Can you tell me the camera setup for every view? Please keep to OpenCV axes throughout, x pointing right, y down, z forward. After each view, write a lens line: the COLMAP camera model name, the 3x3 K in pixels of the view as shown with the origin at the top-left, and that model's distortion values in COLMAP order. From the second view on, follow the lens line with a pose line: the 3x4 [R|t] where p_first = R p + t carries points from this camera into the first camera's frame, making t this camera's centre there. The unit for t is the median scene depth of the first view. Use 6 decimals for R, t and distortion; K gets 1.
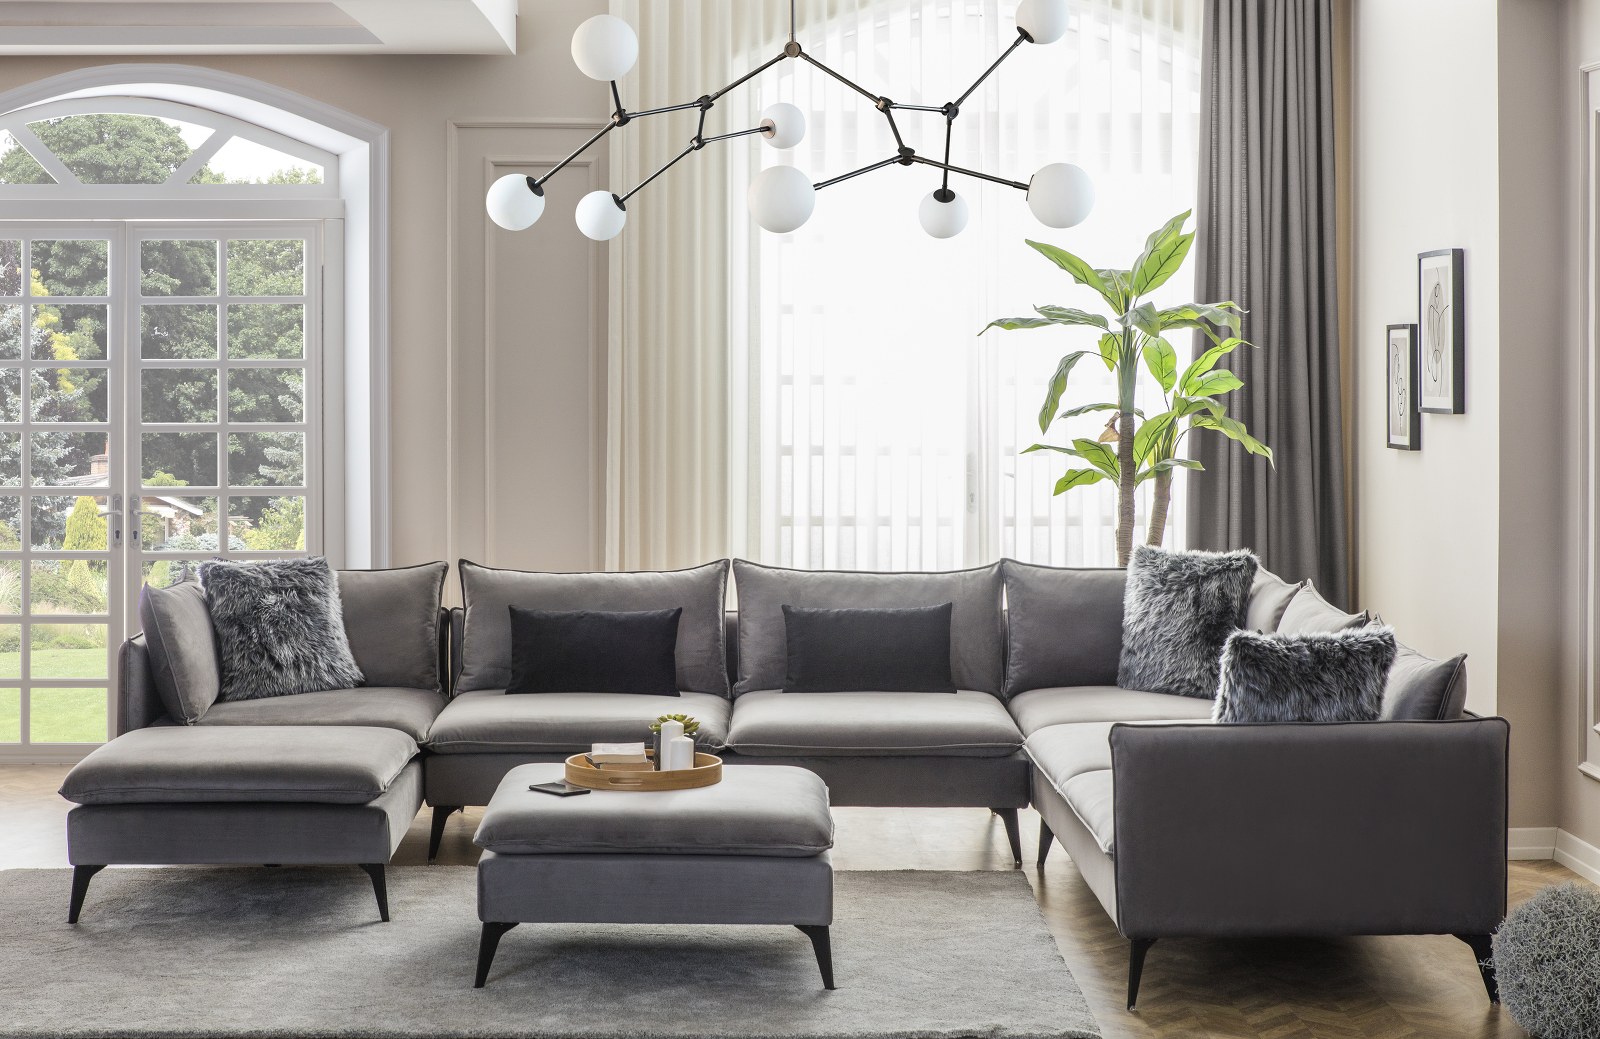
lens RADIAL K [[2809.2, 0, 767.3], [0, 2809.2, 502.5], [0, 0, 1]] dist [-0.017715, 0.000000]
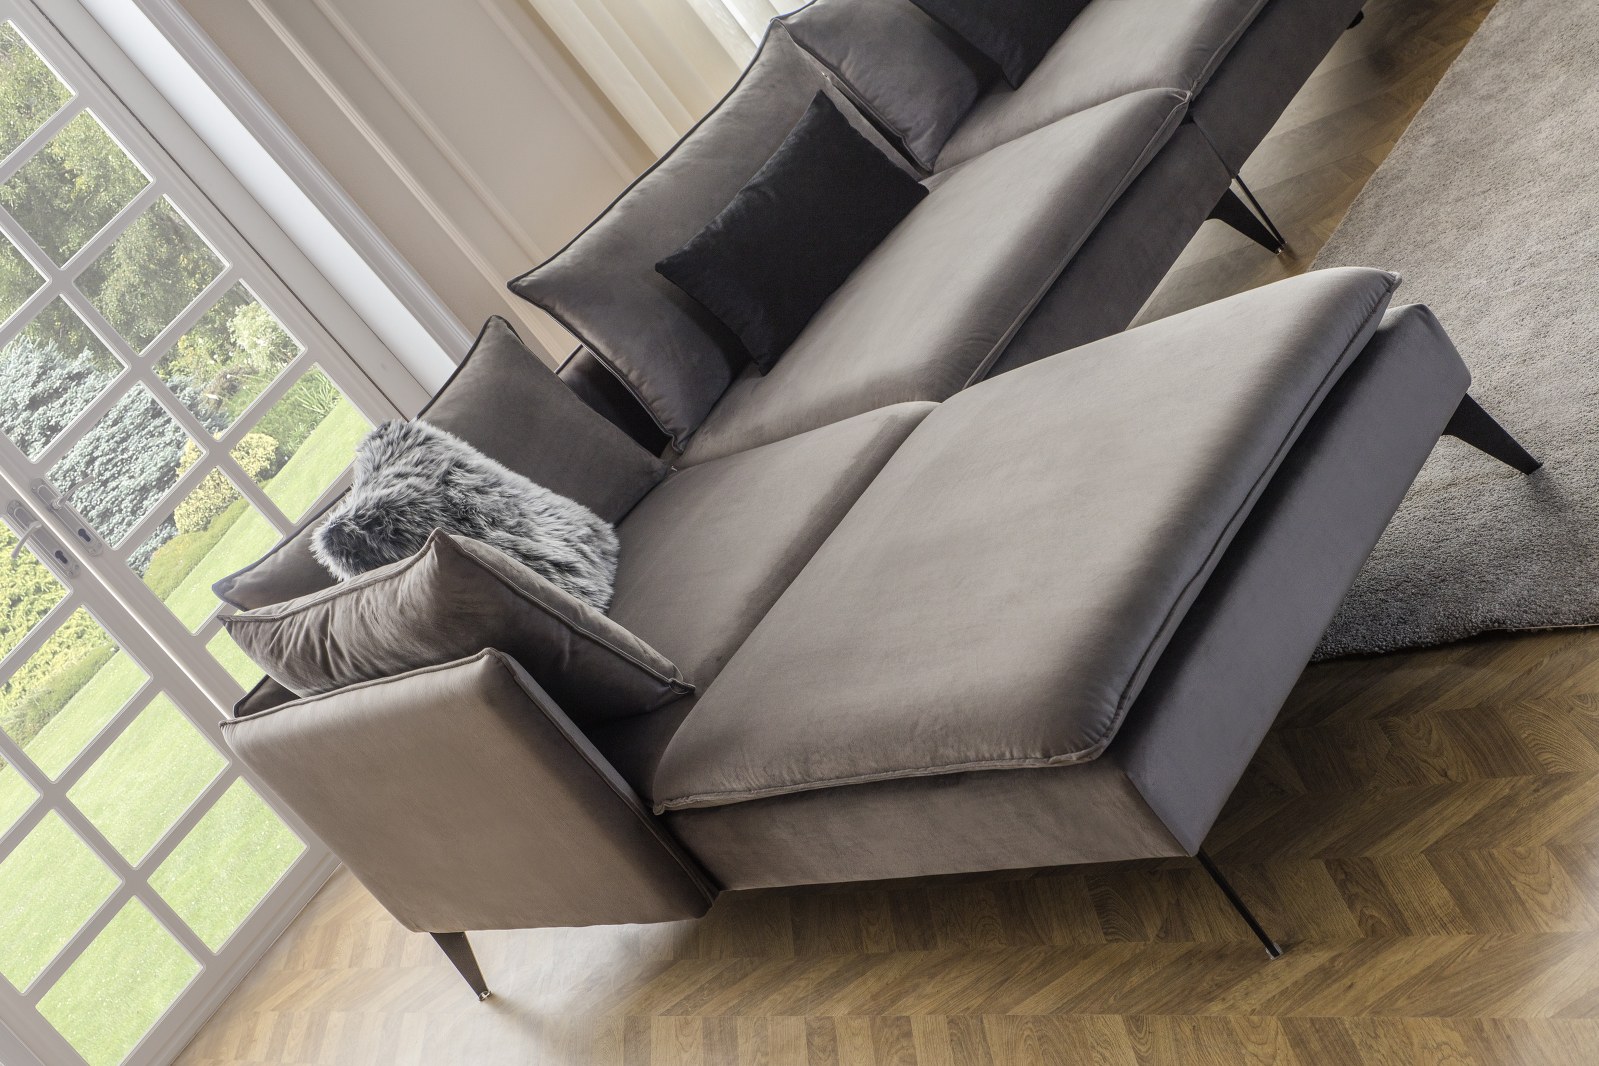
lens RADIAL K [[2354.5, 0, 788.0], [0, 2354.5, 529.5], [0, 0, 1]] dist [-0.132673, 0.000000]
pose [[0.549081, -0.667474, 0.502980, -0.357788], [0.646201, 0.720715, 0.250988, -0.028892], [-0.530033, 0.187213, 0.827052, 0.609977]]
